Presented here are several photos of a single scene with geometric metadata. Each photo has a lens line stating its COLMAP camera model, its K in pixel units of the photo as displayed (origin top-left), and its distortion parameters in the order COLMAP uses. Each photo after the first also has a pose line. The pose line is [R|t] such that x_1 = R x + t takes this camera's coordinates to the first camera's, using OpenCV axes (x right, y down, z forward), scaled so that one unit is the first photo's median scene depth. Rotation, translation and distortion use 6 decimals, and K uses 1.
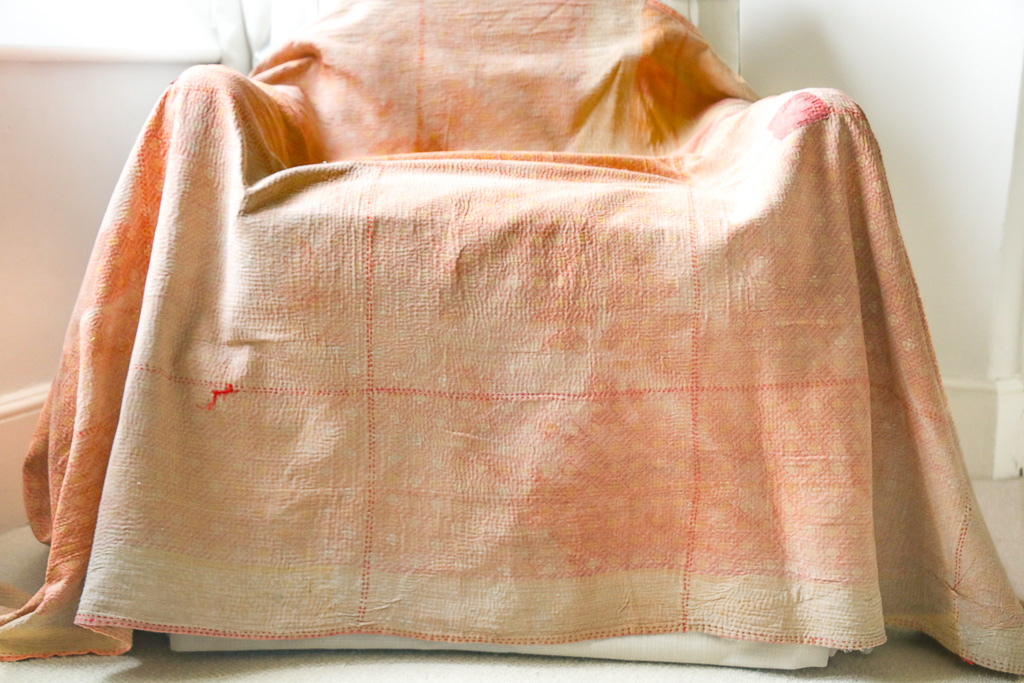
lens RADIAL K [[2364.5, 0, 510.8], [0, 2364.5, 341.4], [0, 0, 1]] dist [0.426585, 0.000000]
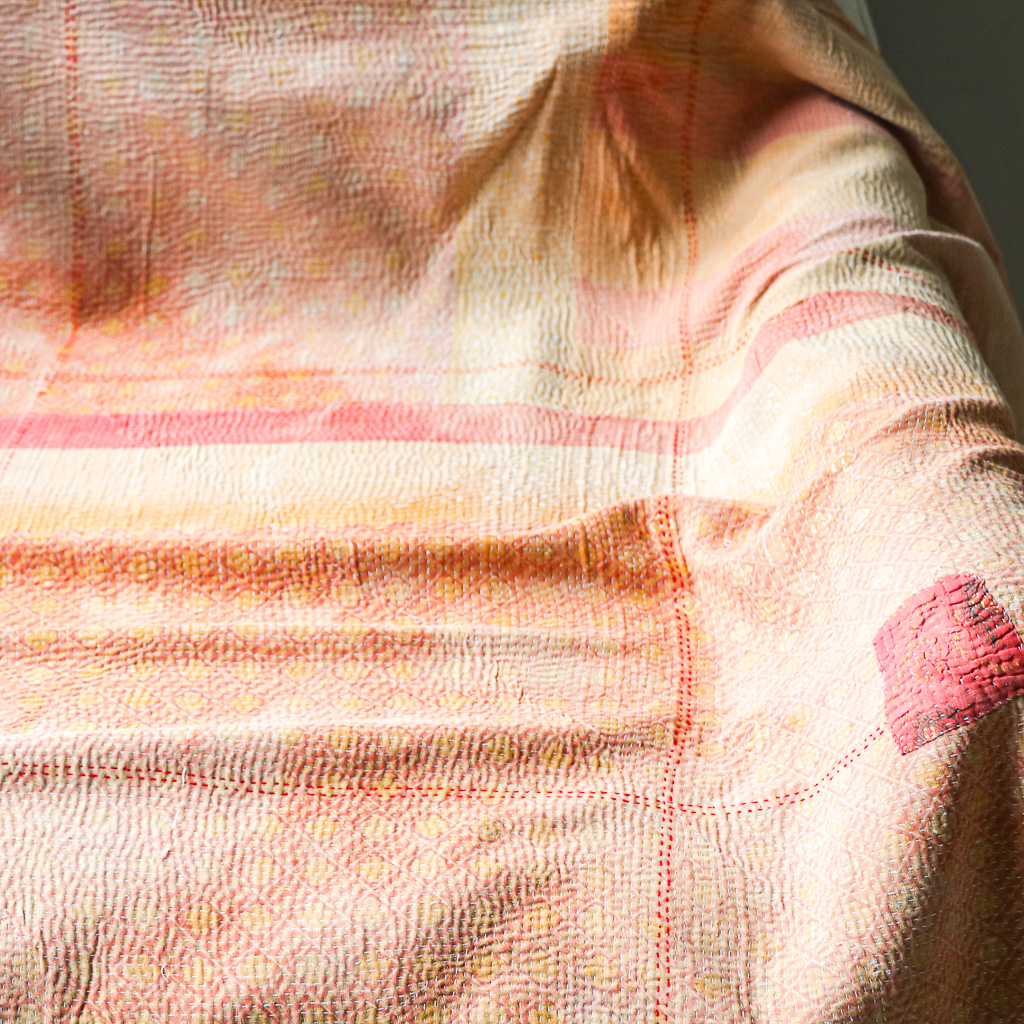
lens RADIAL K [[2916.4, 0, 513.0], [0, 2916.4, 512.1], [0, 0, 1]] dist [0.196779, 0.000000]
pose [[0.998998, 0.002925, -0.044663, 0.061572], [0.020240, 0.860474, 0.509092, -0.309413], [0.039920, -0.509485, 0.859553, 0.526510]]
